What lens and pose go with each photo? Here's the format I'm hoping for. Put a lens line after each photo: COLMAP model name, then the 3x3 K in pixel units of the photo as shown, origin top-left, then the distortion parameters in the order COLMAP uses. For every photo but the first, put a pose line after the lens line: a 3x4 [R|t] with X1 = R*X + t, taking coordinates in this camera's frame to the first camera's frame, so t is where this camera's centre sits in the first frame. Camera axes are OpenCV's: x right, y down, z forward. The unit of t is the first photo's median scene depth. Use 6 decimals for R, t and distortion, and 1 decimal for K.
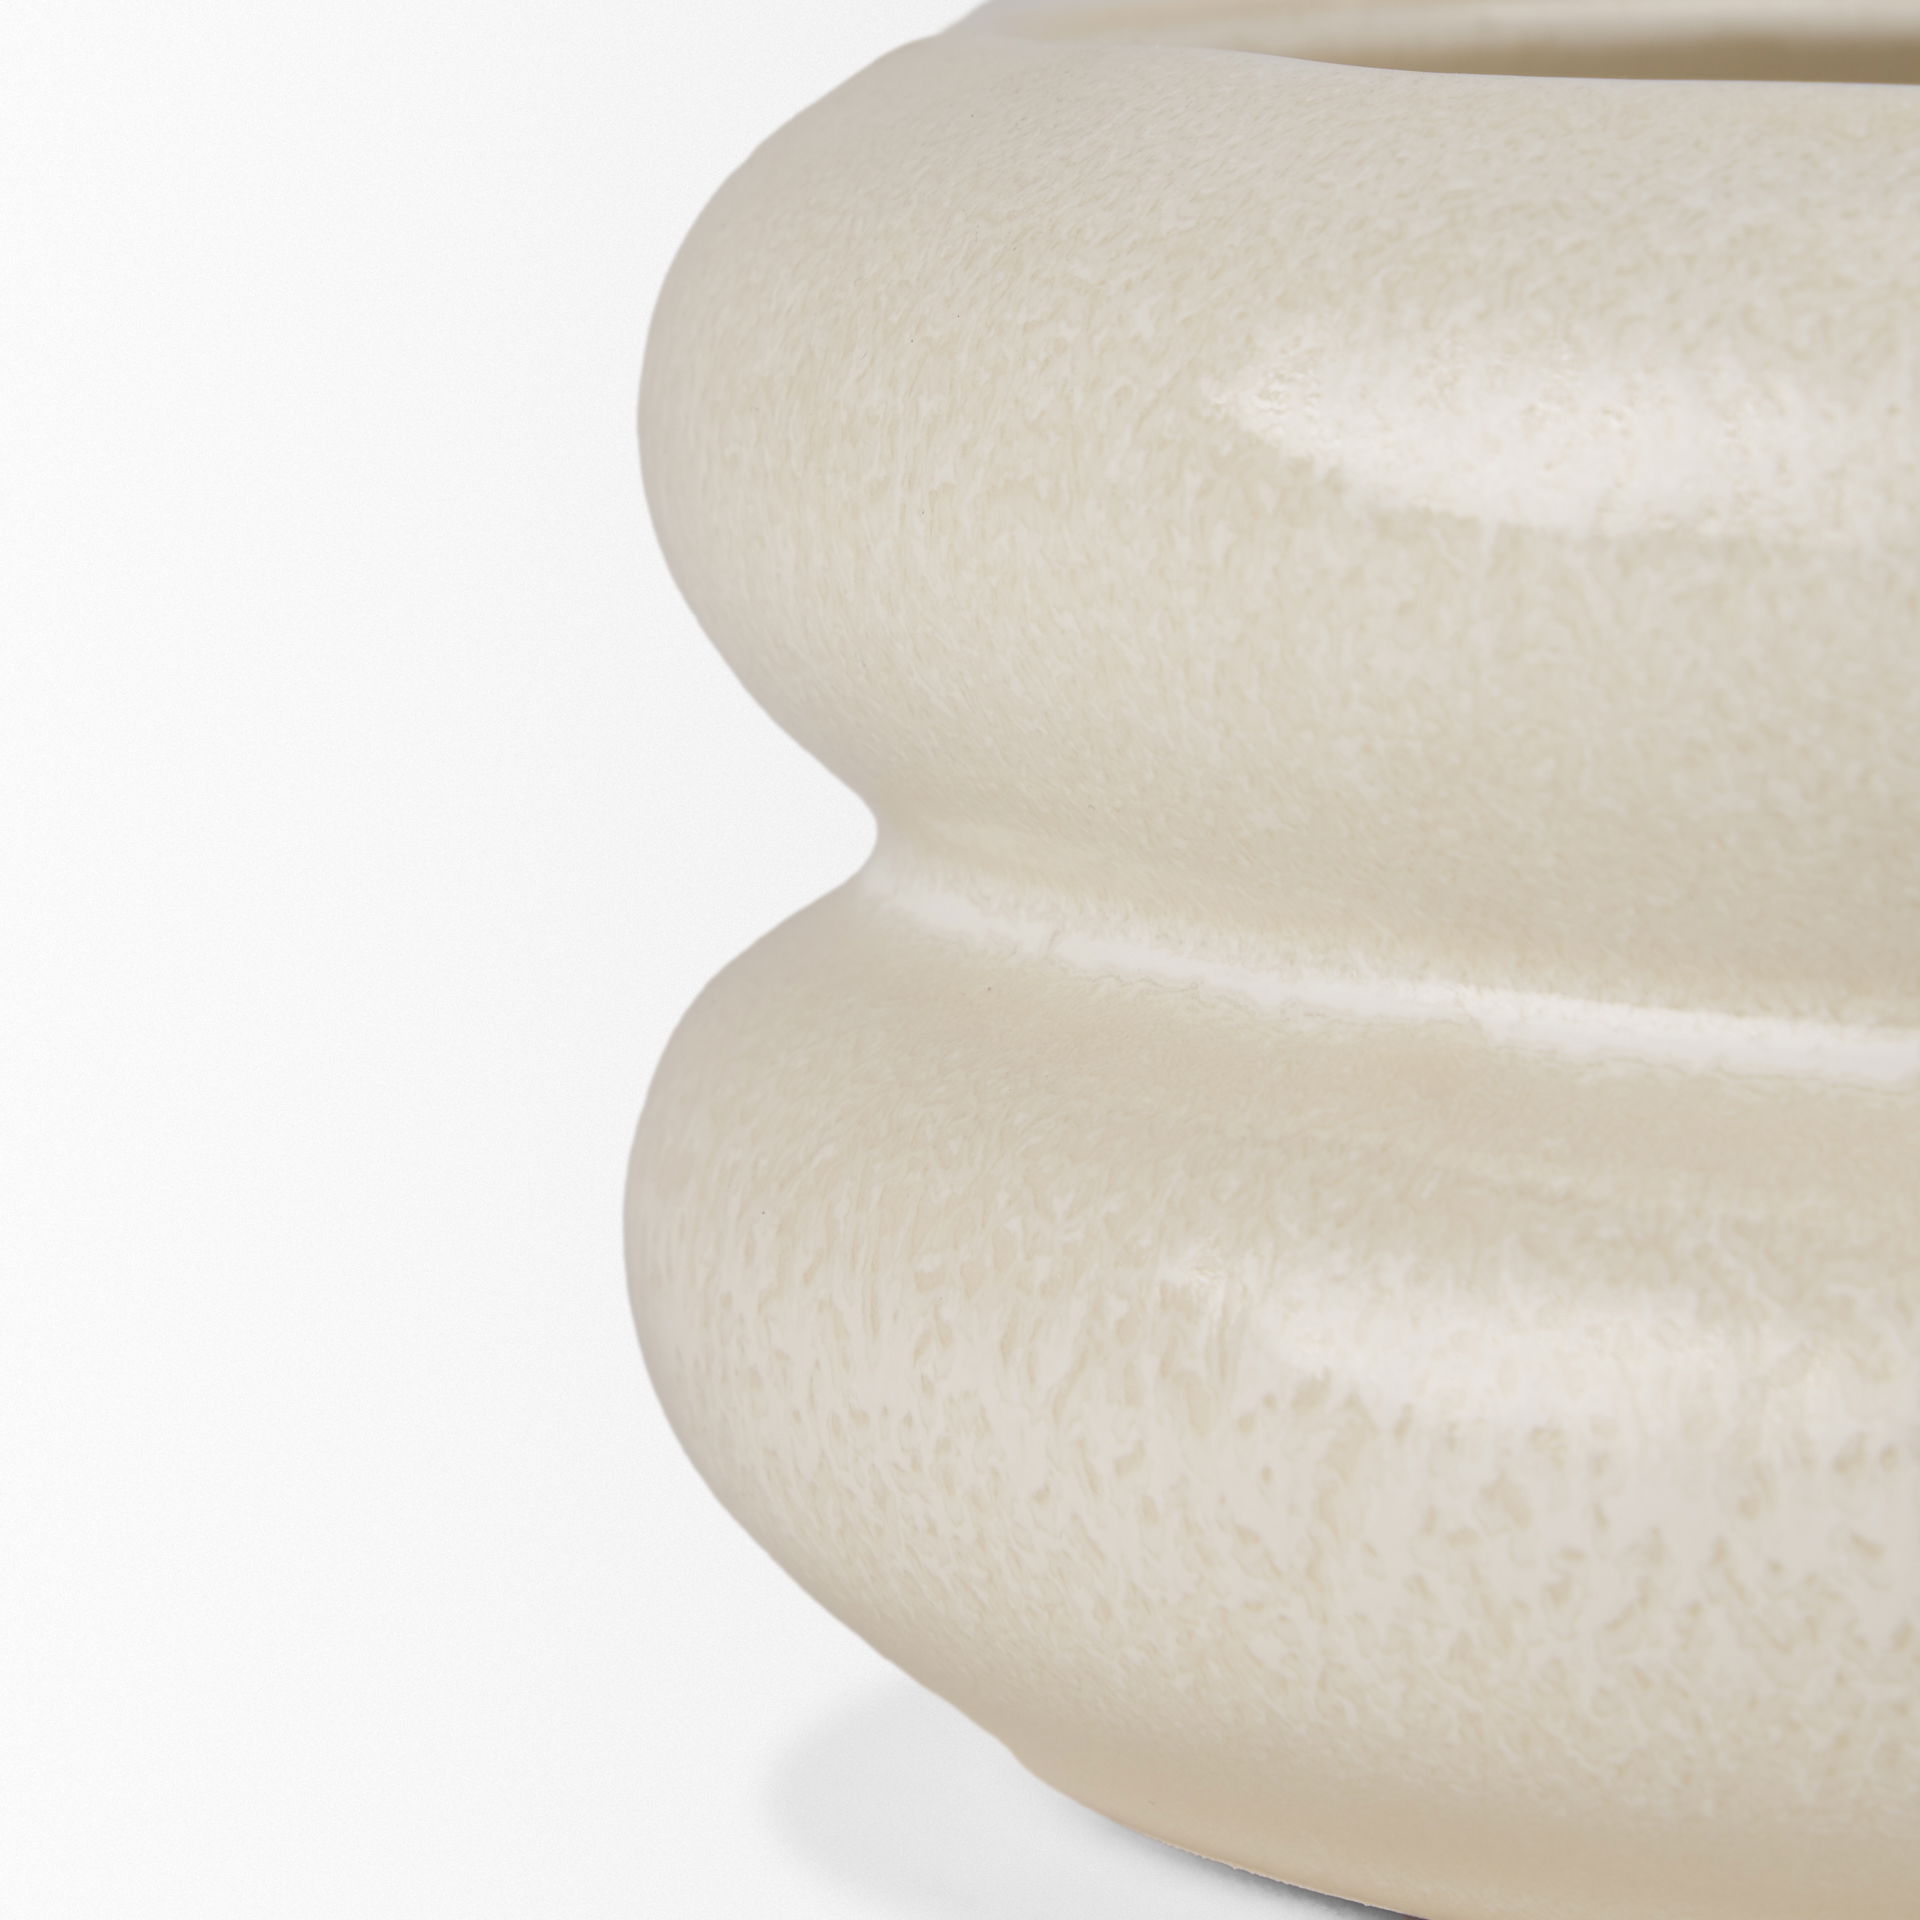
lens RADIAL K [[9870.0, 0, 960.0], [0, 9870.0, 960.0], [0, 0, 1]] dist [0.148103, -6.126008]
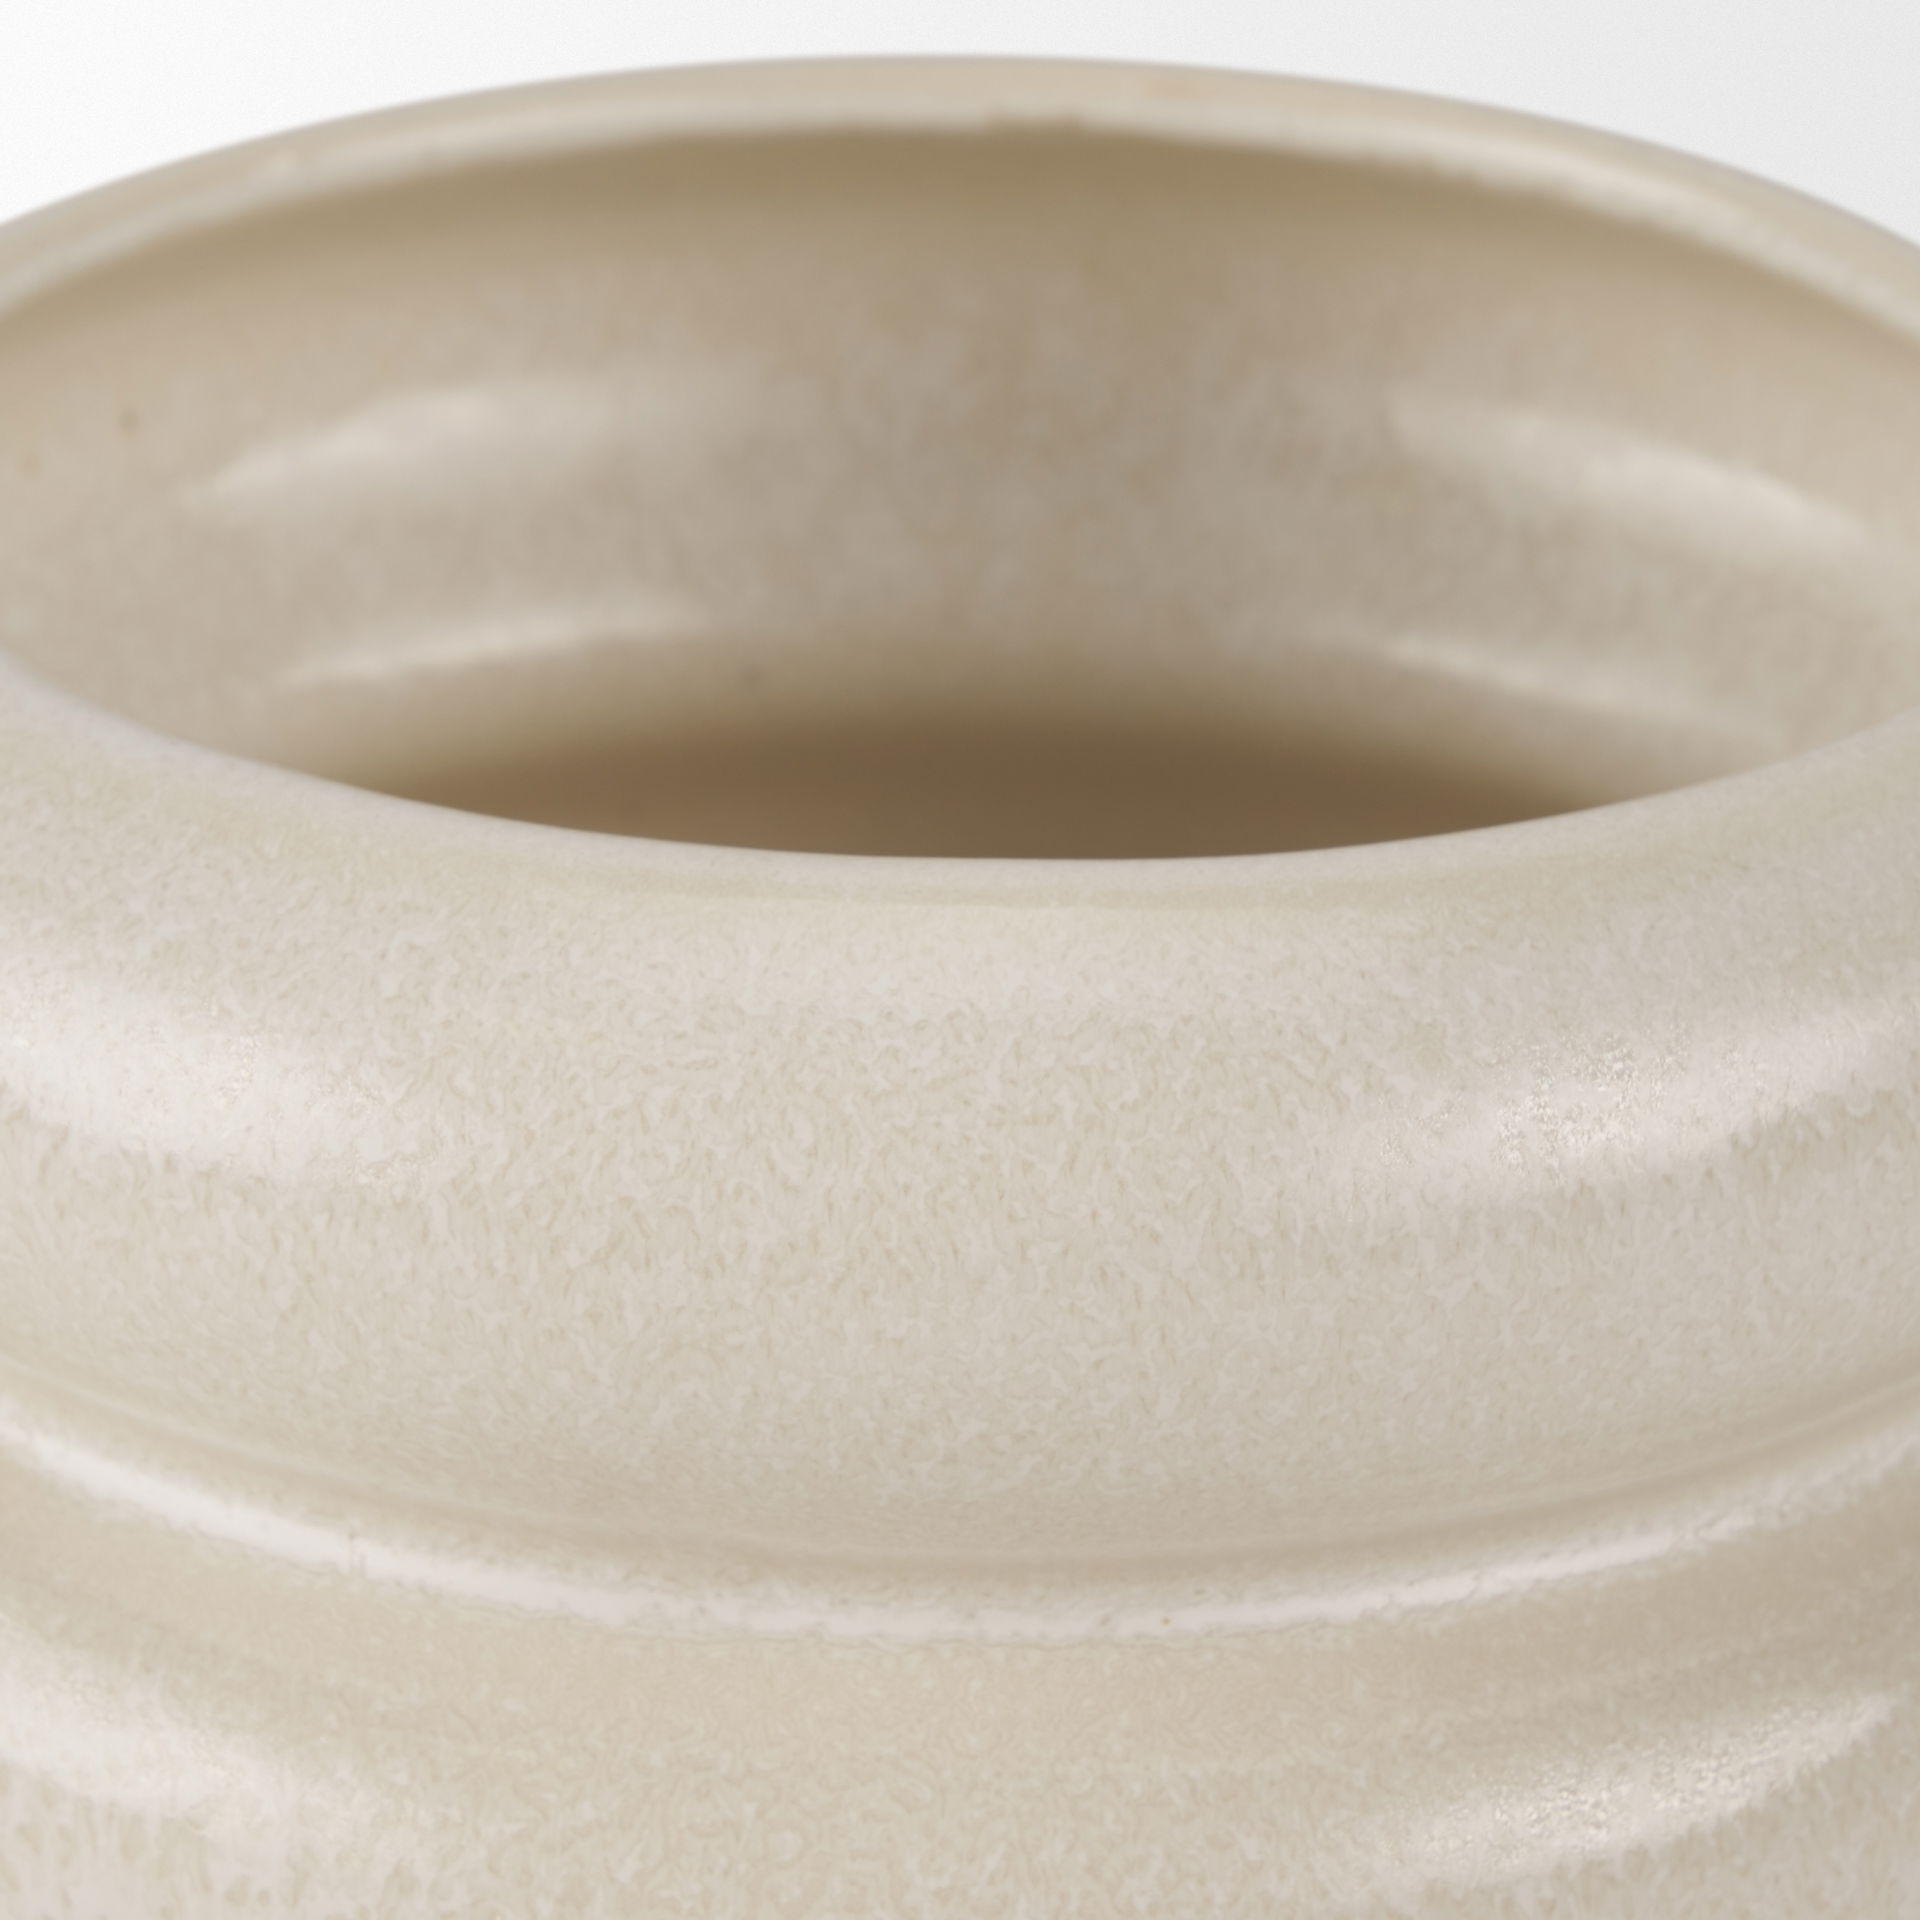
lens RADIAL K [[9870.0, 0, 960.0], [0, 9870.0, 960.0], [0, 0, 1]] dist [0.148103, -6.126008]
pose [[0.992327, 0.049765, -0.113188, 0.314283], [-0.015561, 0.958413, 0.284962, -0.420644], [0.122662, -0.281014, 0.951833, -0.164905]]
